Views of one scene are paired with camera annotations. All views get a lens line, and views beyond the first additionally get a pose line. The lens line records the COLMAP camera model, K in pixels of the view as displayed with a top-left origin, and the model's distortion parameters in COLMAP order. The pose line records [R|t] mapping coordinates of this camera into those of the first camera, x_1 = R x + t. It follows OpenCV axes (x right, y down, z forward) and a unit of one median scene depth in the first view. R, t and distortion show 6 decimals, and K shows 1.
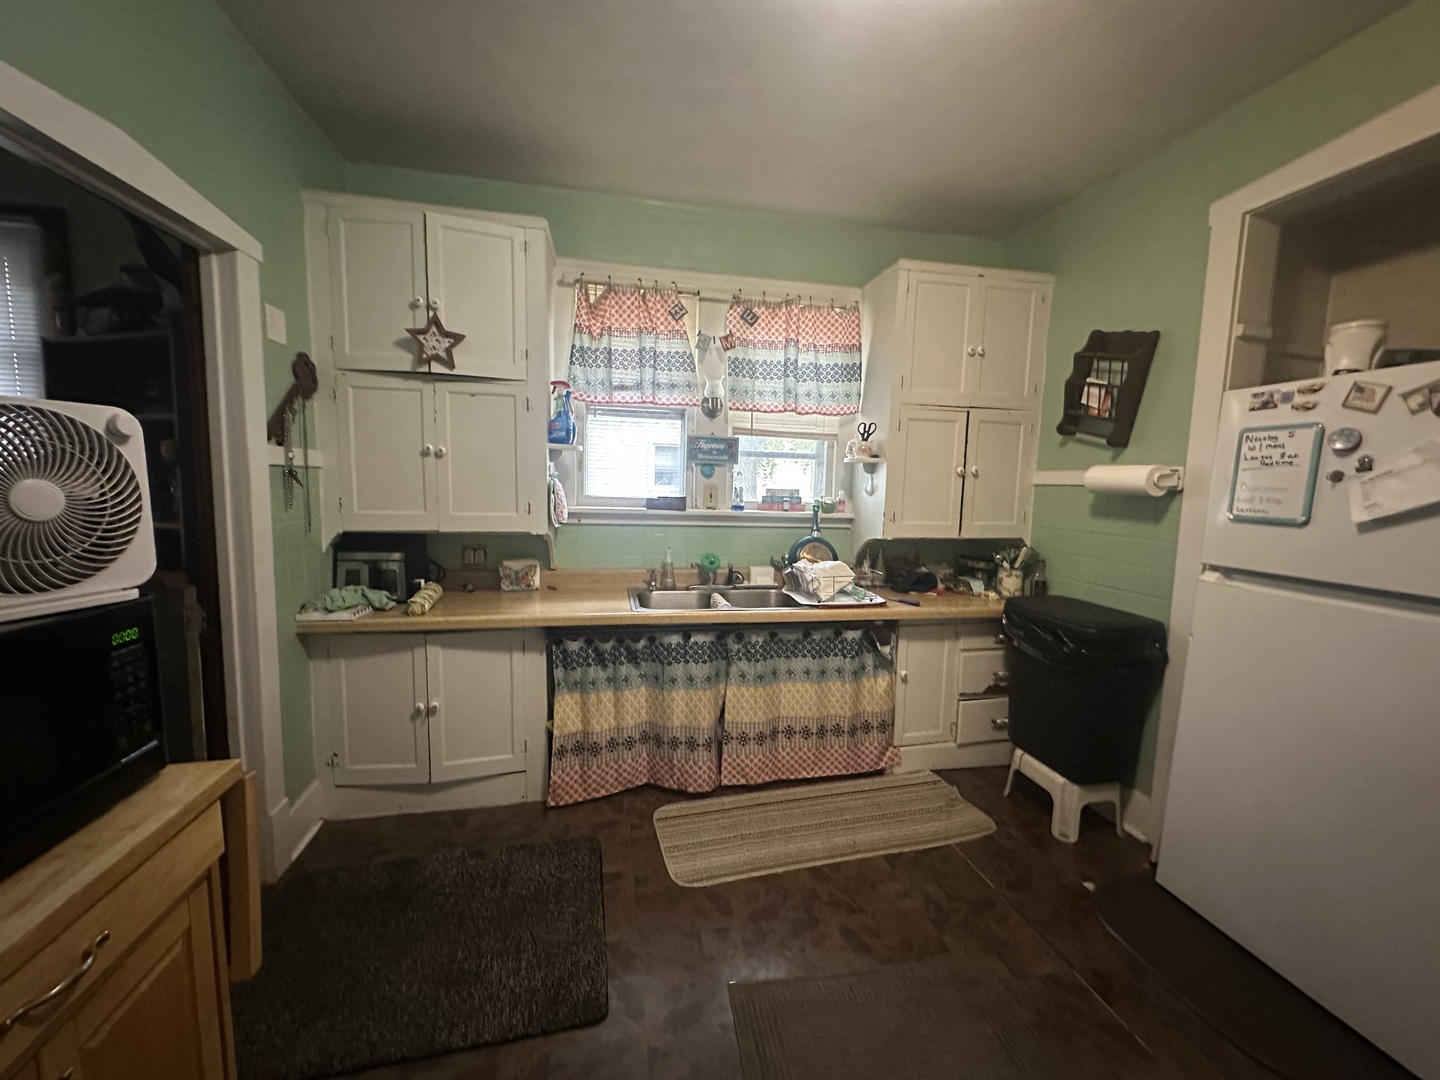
lens RADIAL K [[572.6, 0, 723.0], [0, 572.6, 540.0], [0, 0, 1]] dist [0.002204, 0.000209]
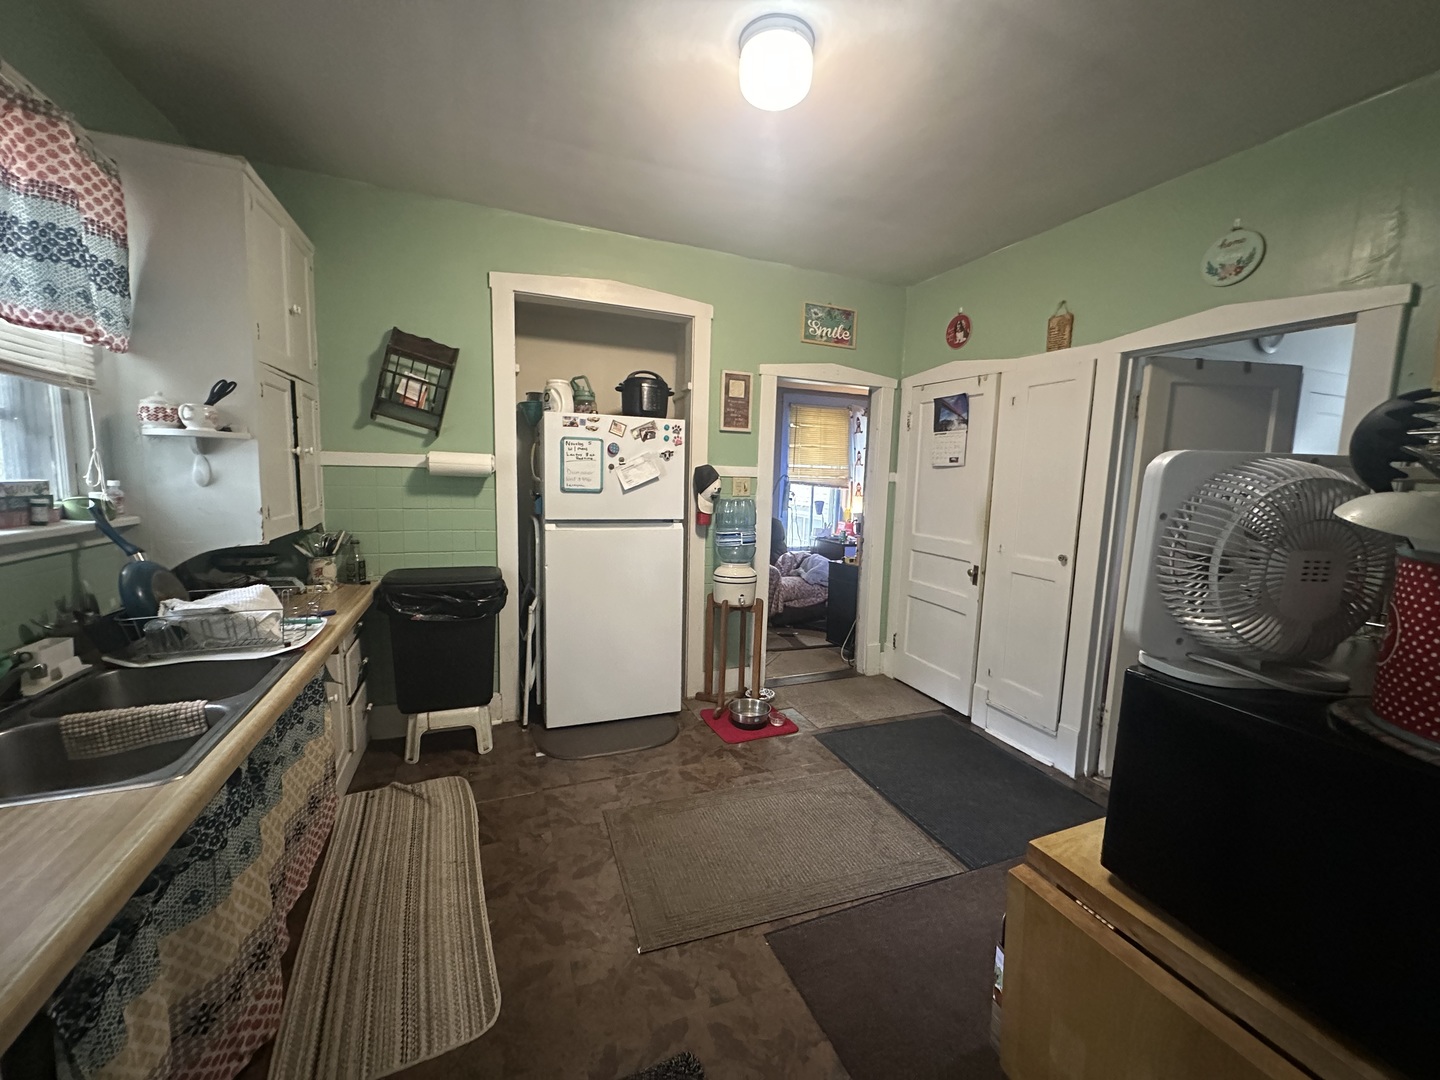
lens RADIAL K [[572.6, 0, 716.4], [0, 572.6, 540.1], [0, 0, 1]] dist [0.002204, 0.000209]
pose [[-0.175173, -0.145575, 0.973716, -0.670824], [0.070253, 0.984639, 0.159847, -0.104514], [-0.982028, 0.096408, -0.162255, 0.680489]]
